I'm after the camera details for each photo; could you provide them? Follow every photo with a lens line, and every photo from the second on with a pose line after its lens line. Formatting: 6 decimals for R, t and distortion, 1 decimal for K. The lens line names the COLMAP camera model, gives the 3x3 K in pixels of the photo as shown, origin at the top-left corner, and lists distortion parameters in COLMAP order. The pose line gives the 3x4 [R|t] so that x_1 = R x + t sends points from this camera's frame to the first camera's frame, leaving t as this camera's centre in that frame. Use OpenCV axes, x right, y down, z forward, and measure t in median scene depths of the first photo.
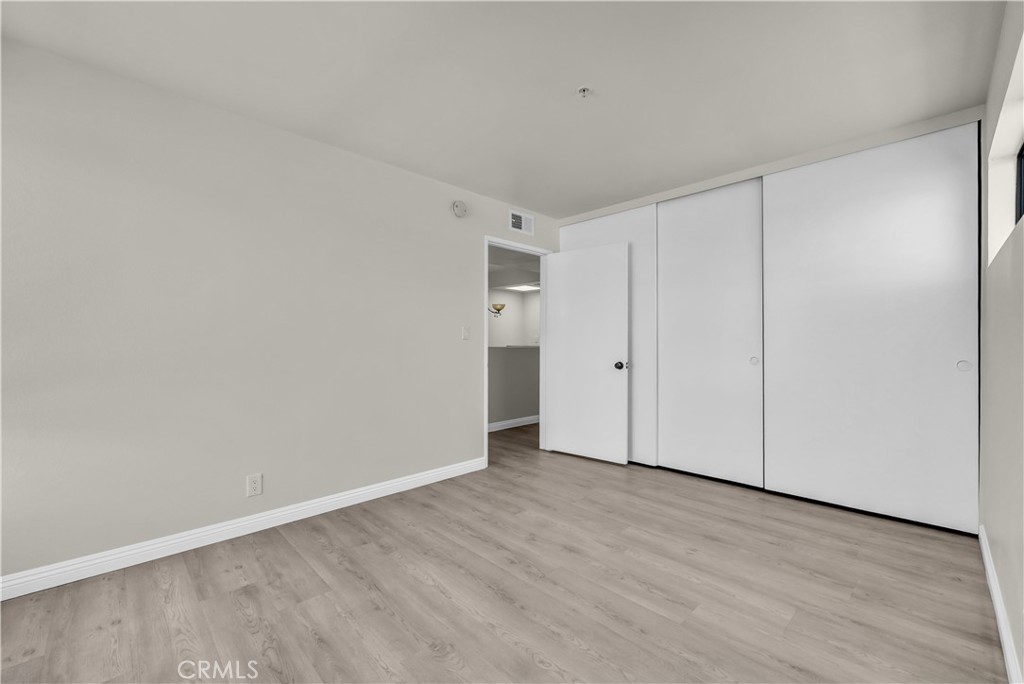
lens RADIAL K [[421.2, 0, 510.6], [0, 421.2, 341.2], [0, 0, 1]] dist [-0.001028, 0.000004]
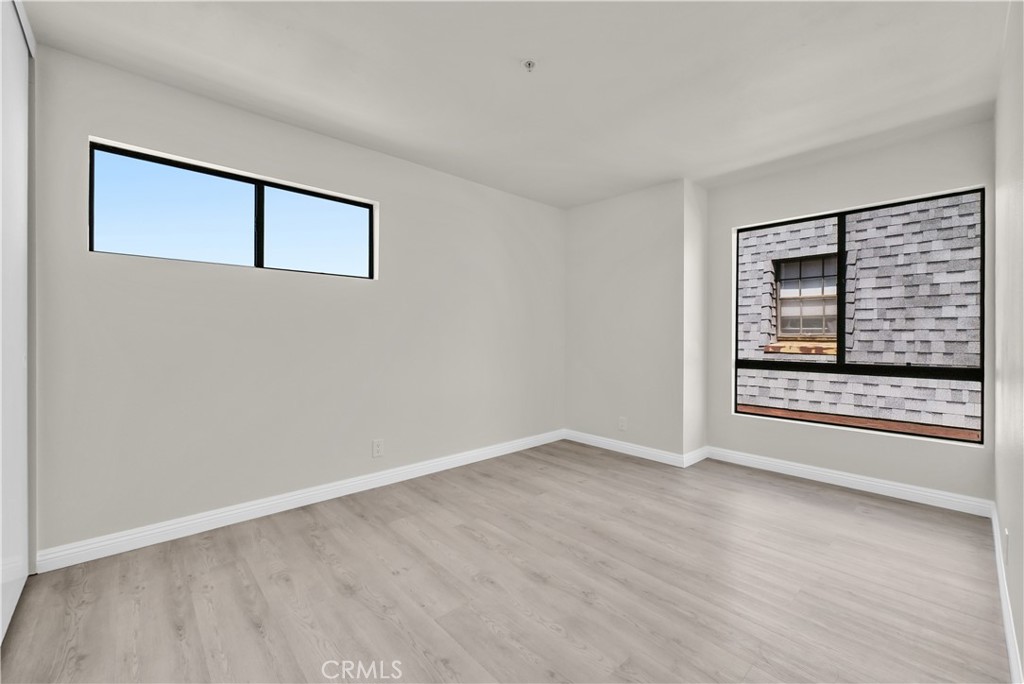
lens RADIAL K [[421.2, 0, 513.5], [0, 421.2, 337.4], [0, 0, 1]] dist [-0.001028, 0.000004]
pose [[-0.999310, -0.002319, 0.037059, 0.173901], [-0.002109, 0.999981, 0.005713, 0.009884], [-0.037072, 0.005630, -0.999297, 1.956161]]
